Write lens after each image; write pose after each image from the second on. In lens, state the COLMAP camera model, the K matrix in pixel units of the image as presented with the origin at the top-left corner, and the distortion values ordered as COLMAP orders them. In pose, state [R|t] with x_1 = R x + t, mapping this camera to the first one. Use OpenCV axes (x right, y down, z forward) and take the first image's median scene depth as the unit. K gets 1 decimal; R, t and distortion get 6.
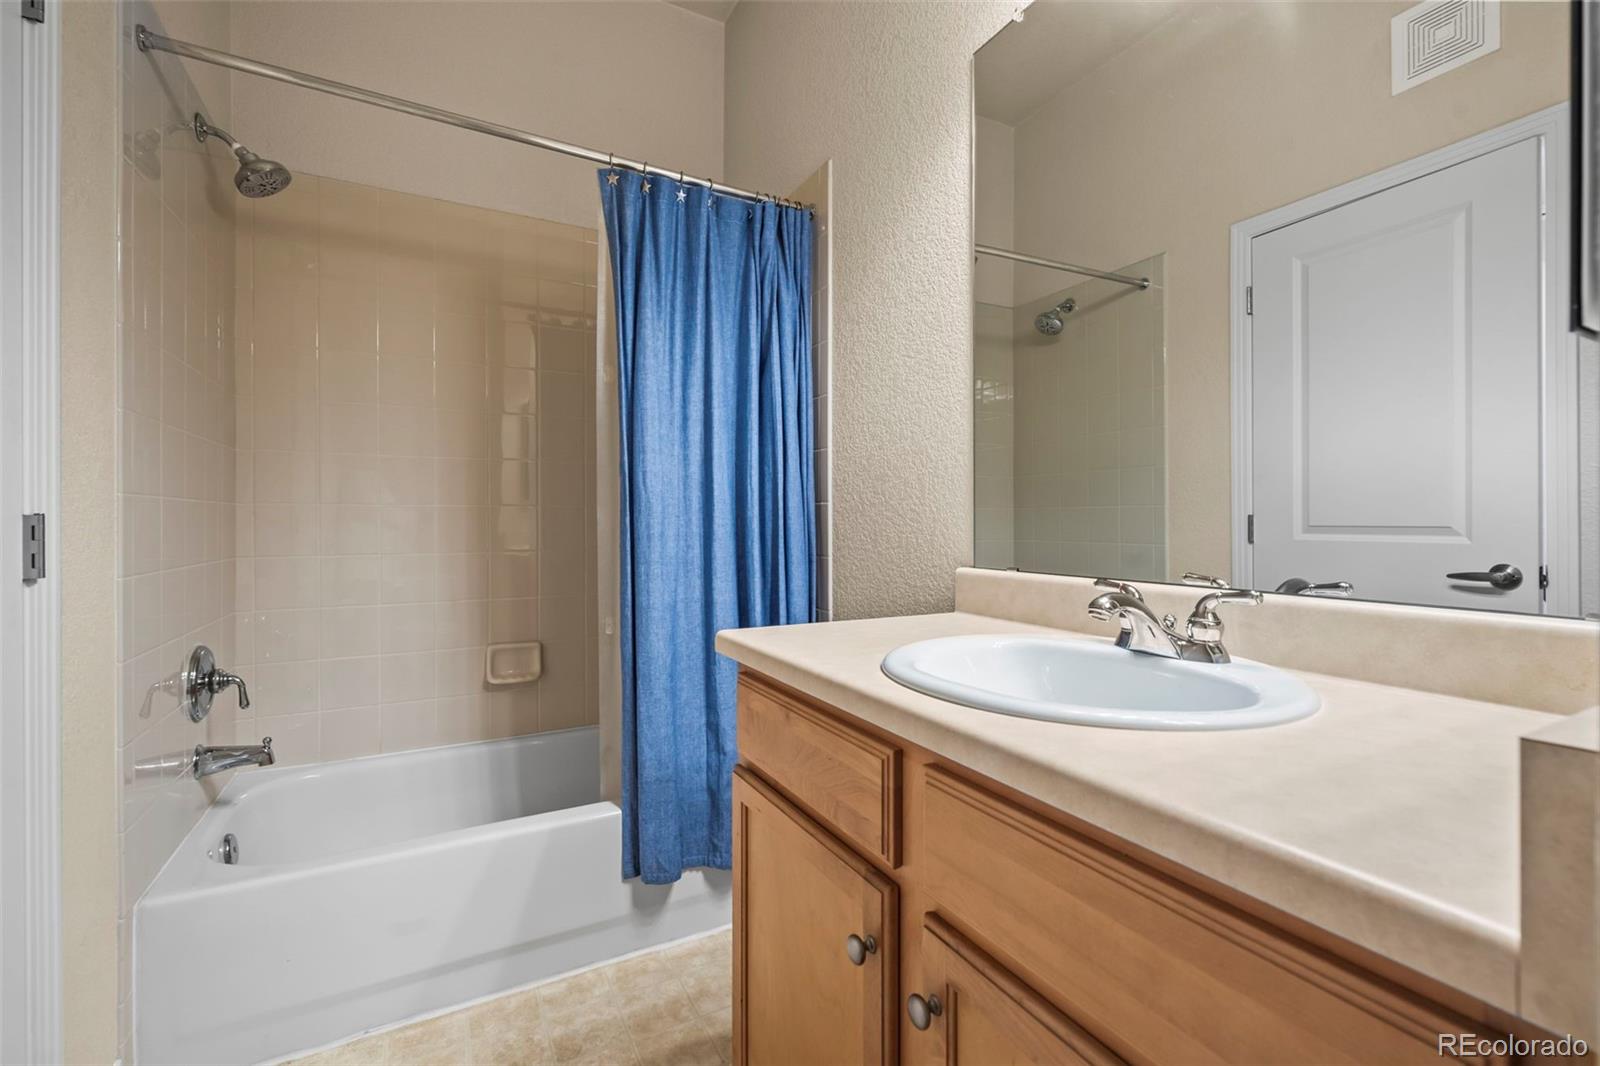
lens RADIAL K [[671.8, 0, 803.4], [0, 671.8, 510.8], [0, 0, 1]] dist [-0.008268, -0.000167]
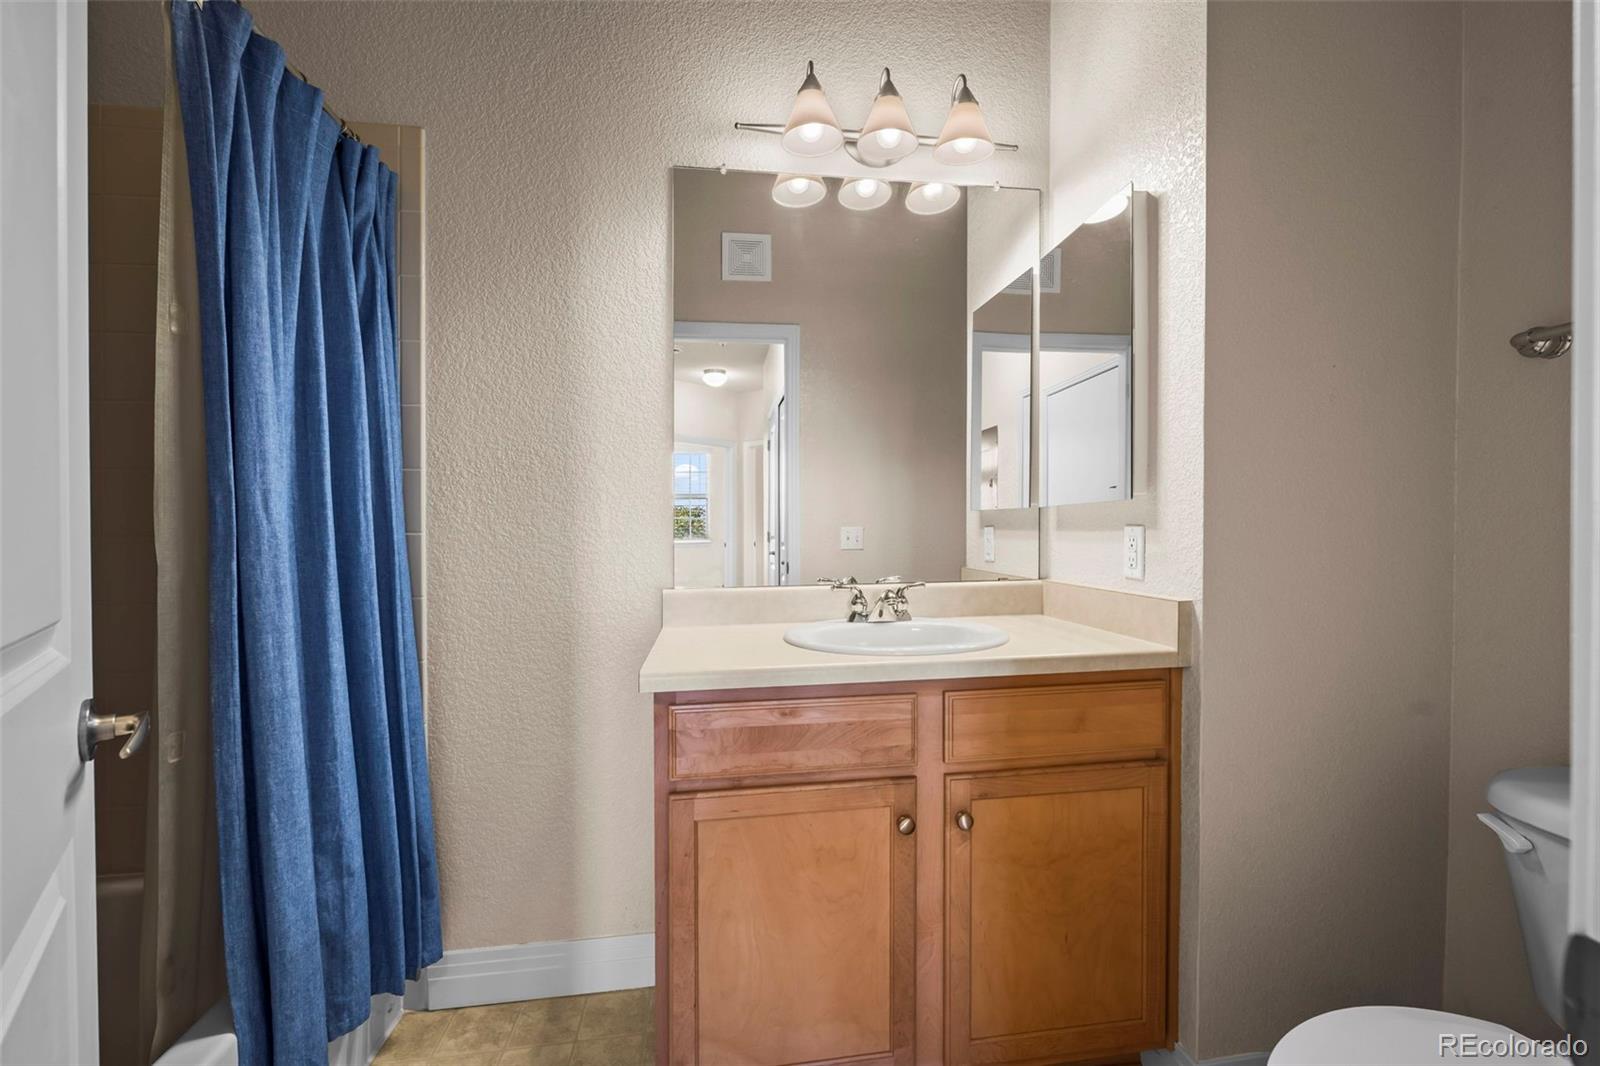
lens RADIAL K [[638.3, 0, 800.0], [0, 638.3, 533.0], [0, 0, 1]] dist [-0.003118, -0.000264]
pose [[0.369523, -0.008650, 0.929181, -0.615487], [-0.001102, 0.999952, 0.009747, -0.023798], [-0.929221, -0.004626, 0.369495, 0.295325]]
